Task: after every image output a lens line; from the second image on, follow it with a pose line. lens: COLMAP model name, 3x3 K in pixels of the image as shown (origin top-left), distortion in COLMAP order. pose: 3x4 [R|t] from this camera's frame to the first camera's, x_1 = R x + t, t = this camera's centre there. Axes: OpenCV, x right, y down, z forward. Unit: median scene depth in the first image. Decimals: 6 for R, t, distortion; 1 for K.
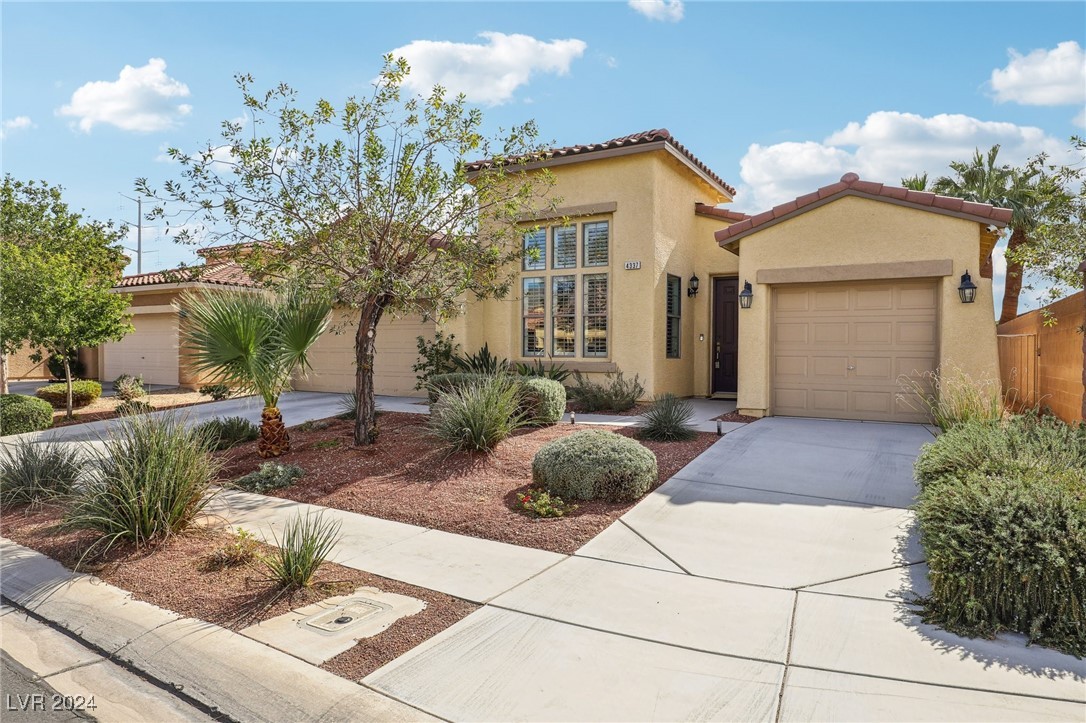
lens RADIAL K [[609.6, 0, 543.0], [0, 609.6, 361.5], [0, 0, 1]] dist [0.000561, 0.000852]
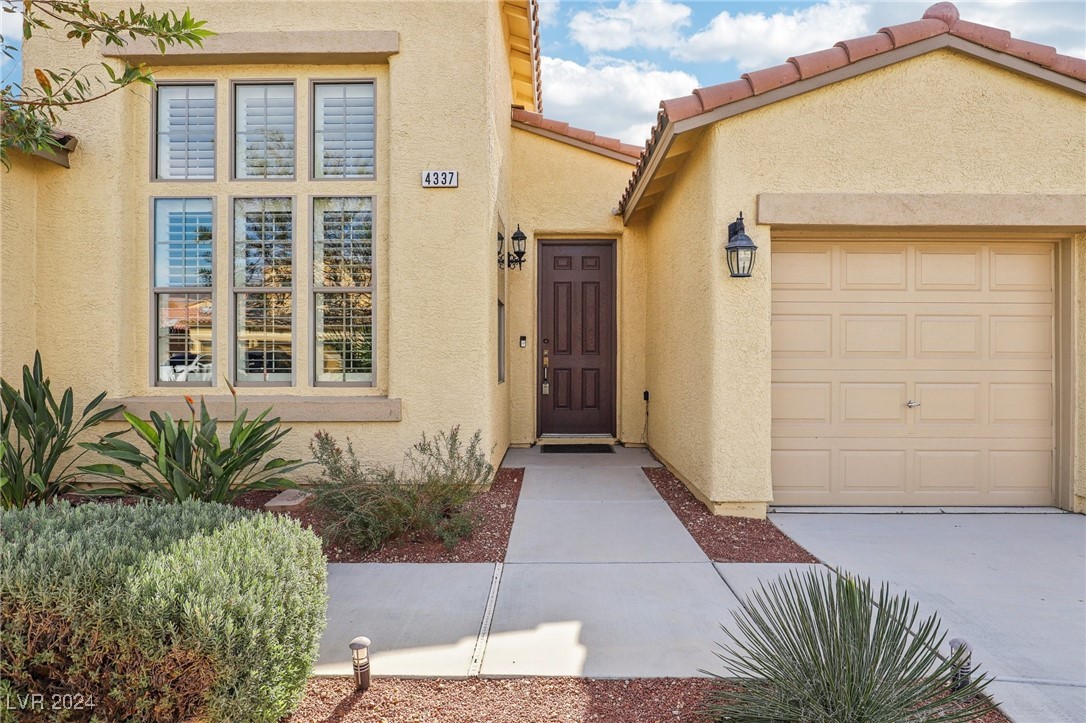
lens RADIAL K [[603.6, 0, 543.0], [0, 603.6, 361.5], [0, 0, 1]] dist [-0.016600, -0.000027]
pose [[0.868498, -0.011173, 0.495567, -0.006712], [0.013907, 0.999902, -0.001830, -0.026297], [-0.495497, 0.008481, 0.868568, 0.662569]]
